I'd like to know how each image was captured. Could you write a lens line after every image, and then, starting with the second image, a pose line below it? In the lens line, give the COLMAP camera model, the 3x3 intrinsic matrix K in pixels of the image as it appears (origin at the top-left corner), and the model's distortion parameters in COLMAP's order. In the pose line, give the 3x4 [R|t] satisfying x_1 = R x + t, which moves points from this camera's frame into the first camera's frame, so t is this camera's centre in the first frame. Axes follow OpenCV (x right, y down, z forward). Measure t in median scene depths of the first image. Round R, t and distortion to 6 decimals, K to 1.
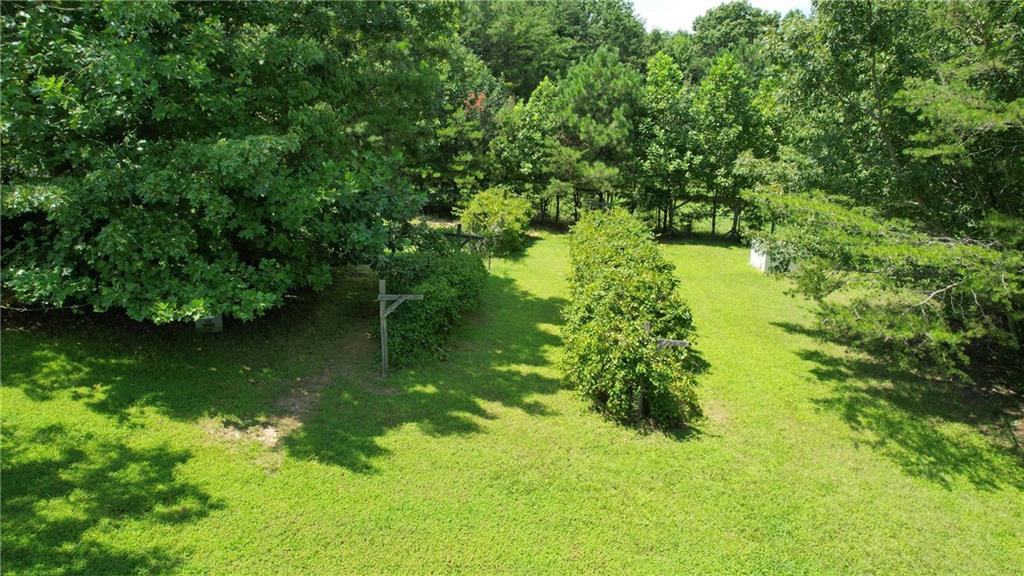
lens RADIAL K [[654.5, 0, 513.5], [0, 654.5, 284.6], [0, 0, 1]] dist [-0.082456, 0.078750]
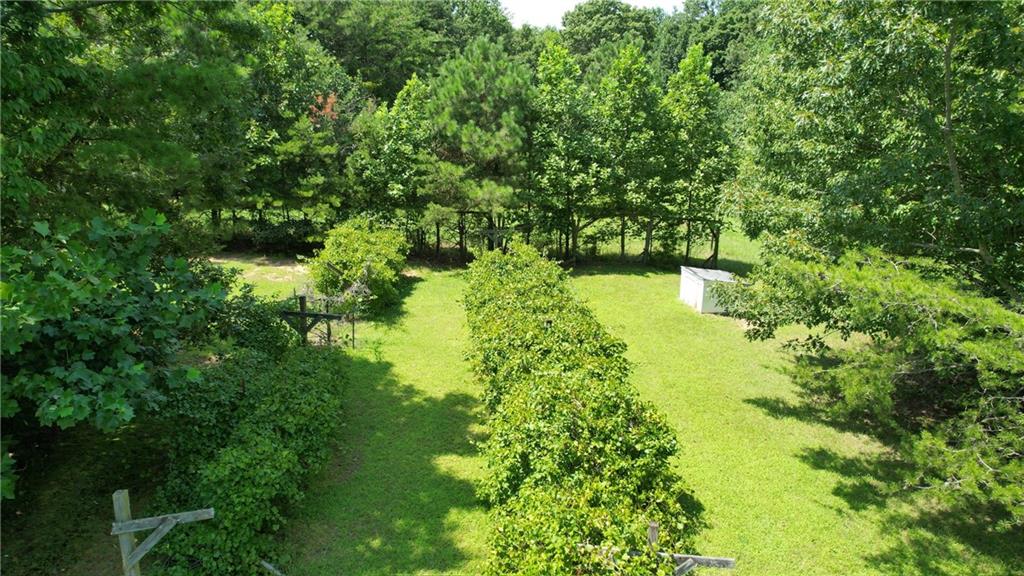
lens RADIAL K [[654.5, 0, 513.5], [0, 654.5, 284.6], [0, 0, 1]] dist [-0.082456, 0.078750]
pose [[0.979503, -0.062445, 0.191505, 0.000904], [0.062363, 0.998033, 0.006464, -0.061247], [-0.191532, 0.005611, 0.981470, 0.202347]]
